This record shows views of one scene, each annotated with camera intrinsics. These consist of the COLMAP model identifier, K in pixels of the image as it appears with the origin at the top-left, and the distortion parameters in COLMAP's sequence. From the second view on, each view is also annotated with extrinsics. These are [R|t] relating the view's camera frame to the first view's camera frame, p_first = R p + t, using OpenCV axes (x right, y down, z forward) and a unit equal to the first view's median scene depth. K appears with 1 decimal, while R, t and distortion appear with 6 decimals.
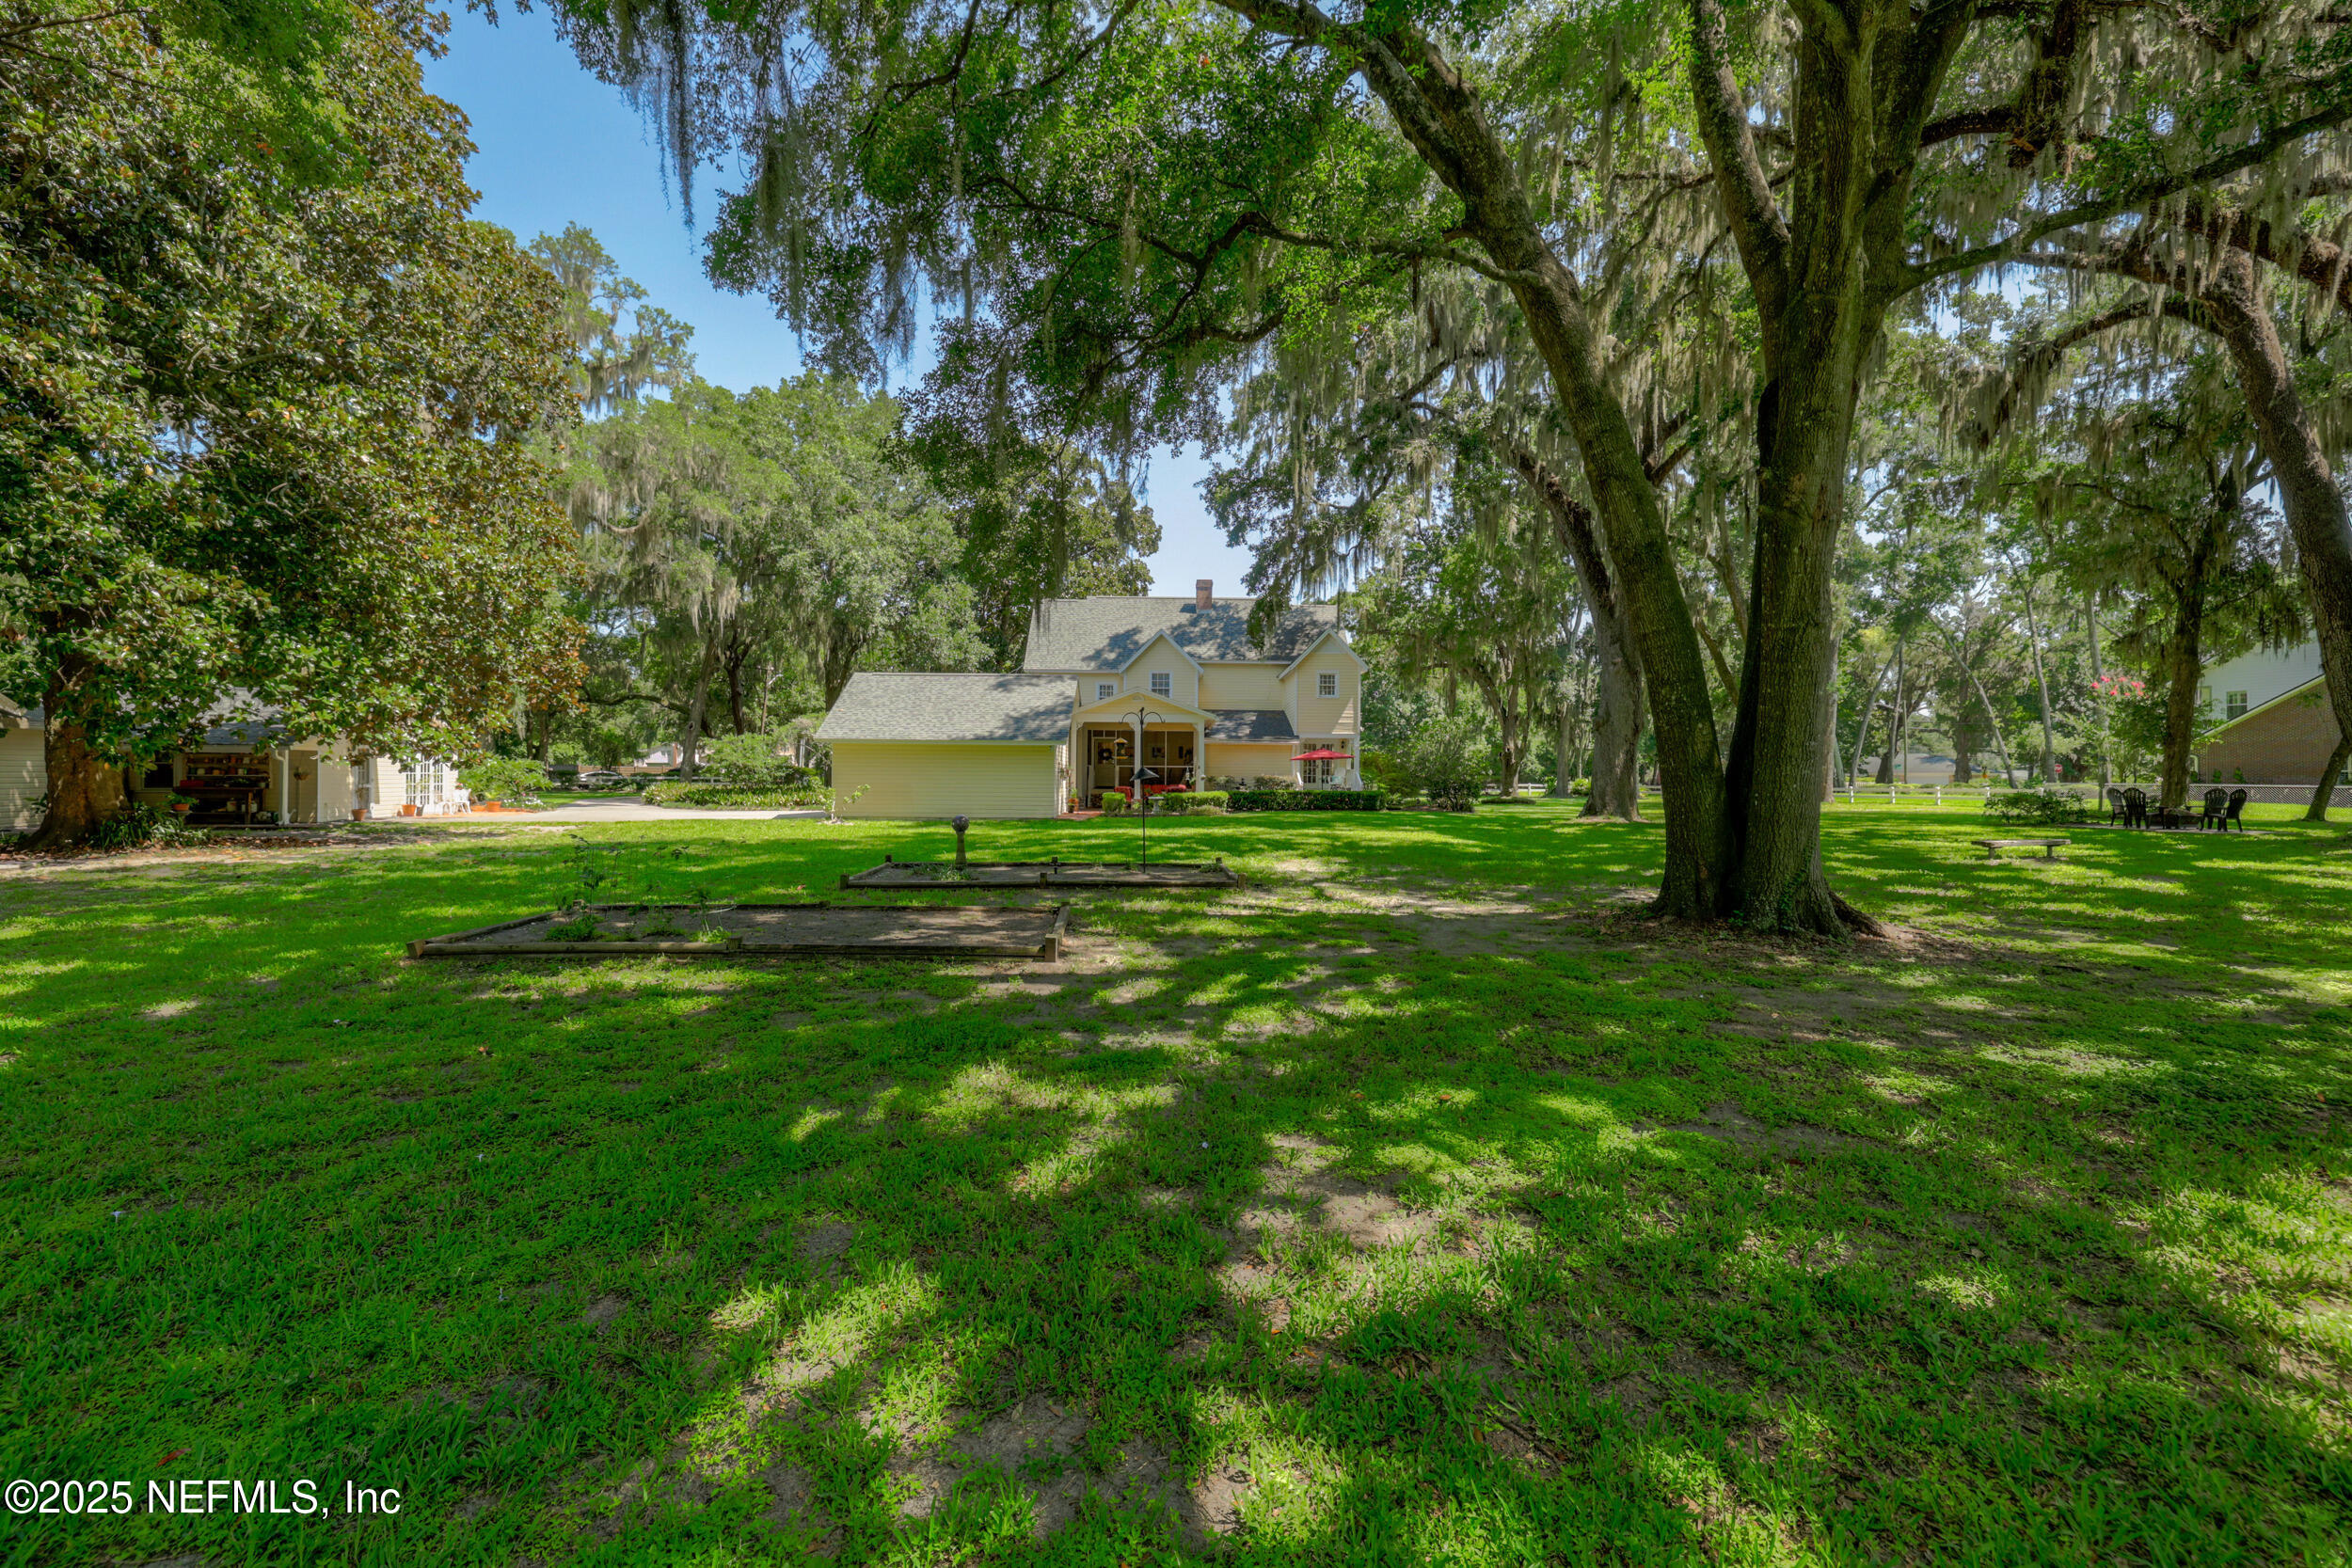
lens RADIAL K [[977.6, 0, 1149.2], [0, 977.6, 773.3], [0, 0, 1]] dist [-0.001477, -0.000246]
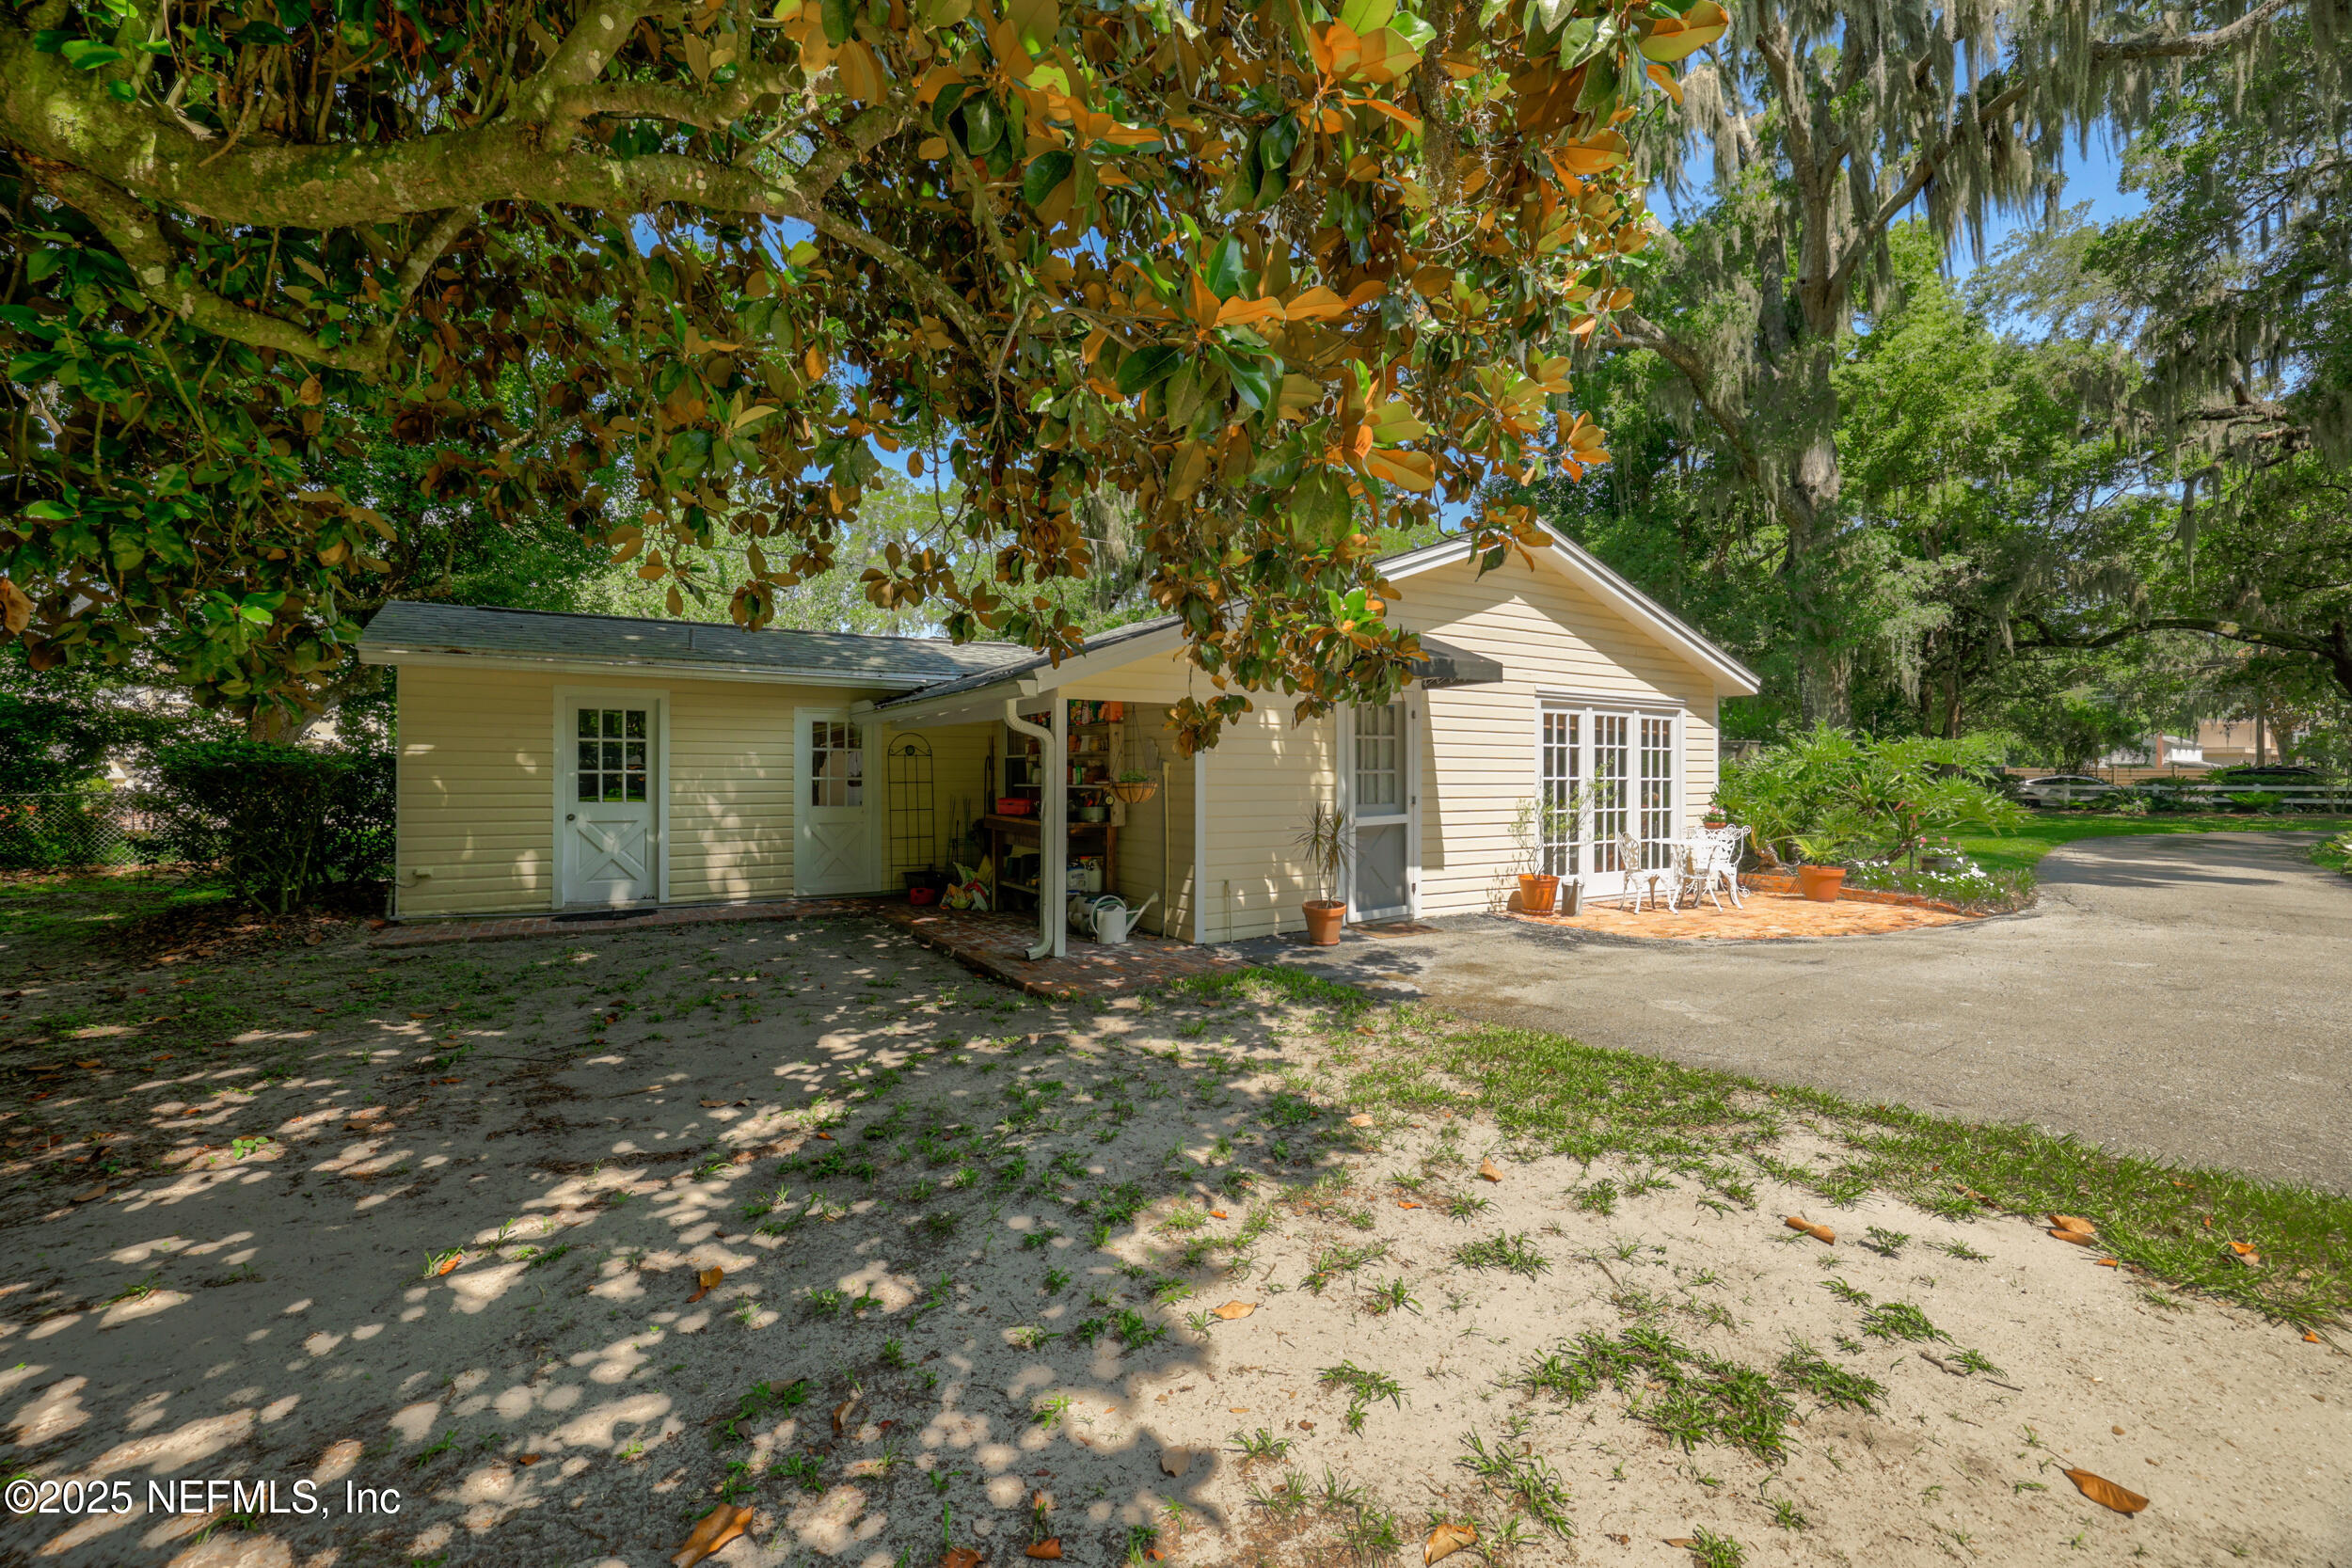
lens RADIAL K [[977.6, 0, 1149.2], [0, 977.6, 773.3], [0, 0, 1]] dist [-0.001477, -0.000246]
pose [[0.333863, 0.008637, -0.942582, -0.509022], [-0.010697, 0.999928, 0.005373, -0.001302], [0.942561, 0.008289, 0.333931, 0.786115]]
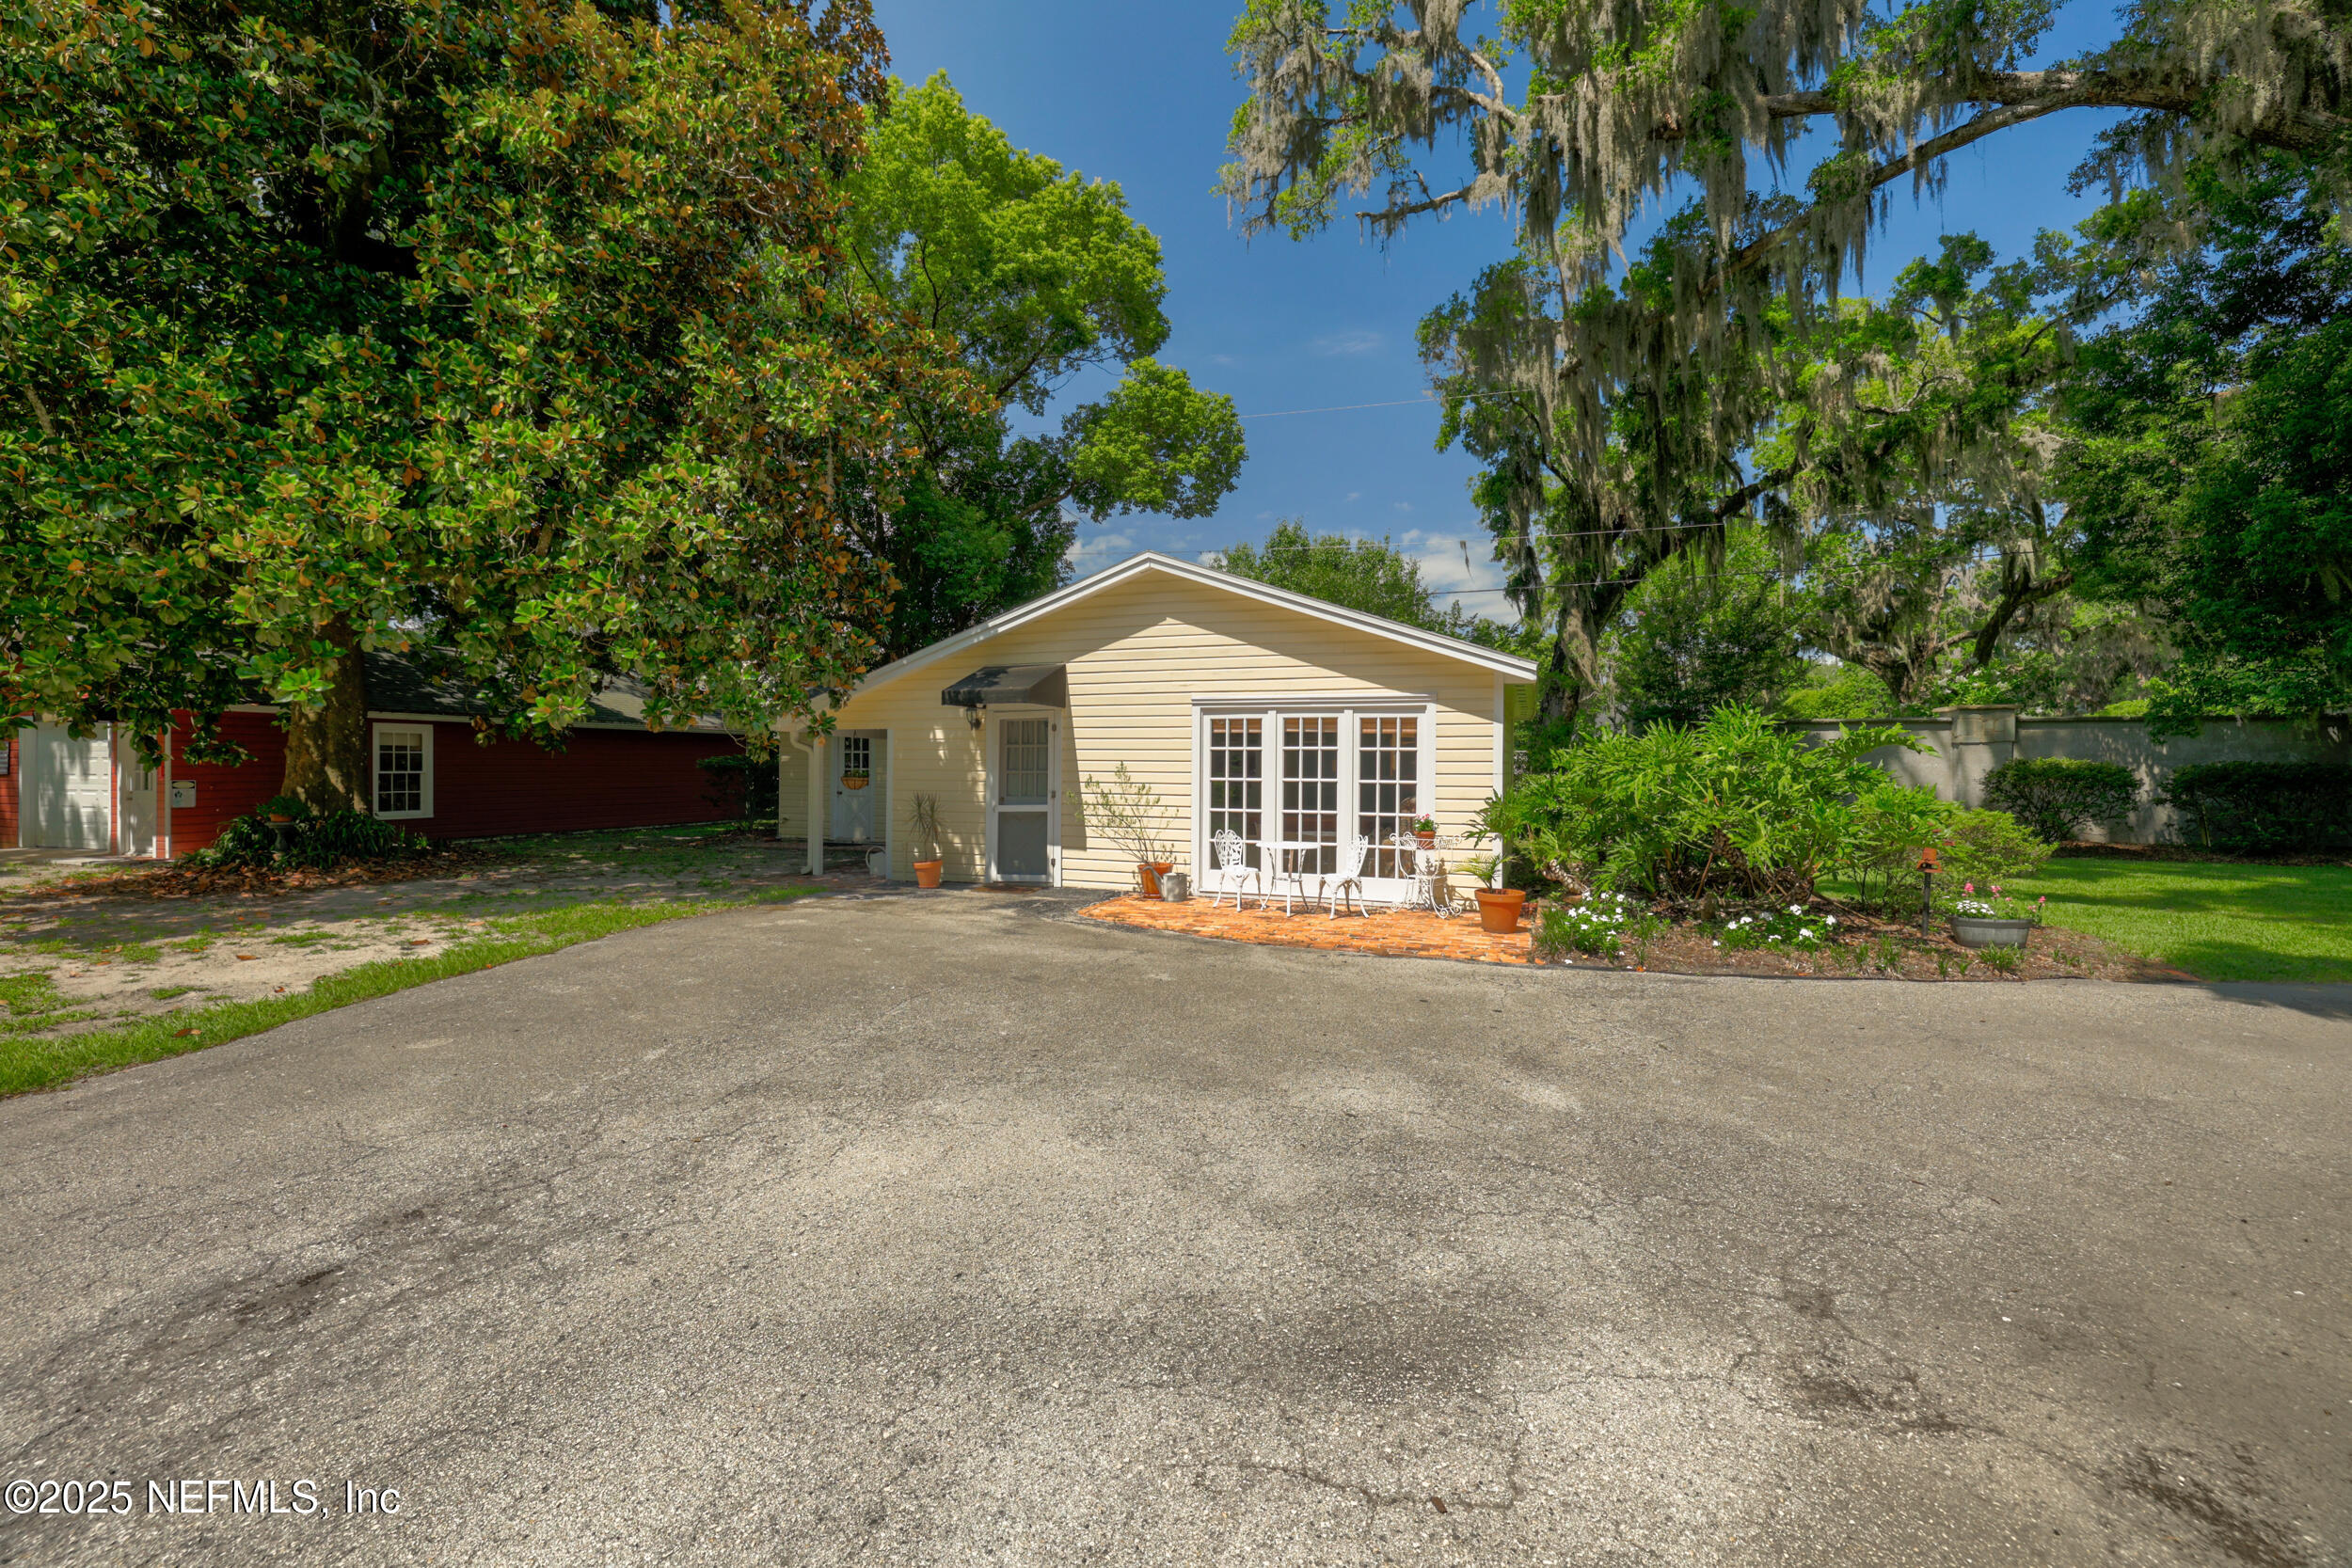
lens RADIAL K [[977.6, 0, 1149.2], [0, 977.6, 773.3], [0, 0, 1]] dist [-0.001477, -0.000246]
pose [[-0.534352, -0.004793, -0.845248, -0.458130], [-0.011568, 0.999932, 0.001643, -0.001617], [0.845183, 0.010656, -0.534371, 1.191930]]
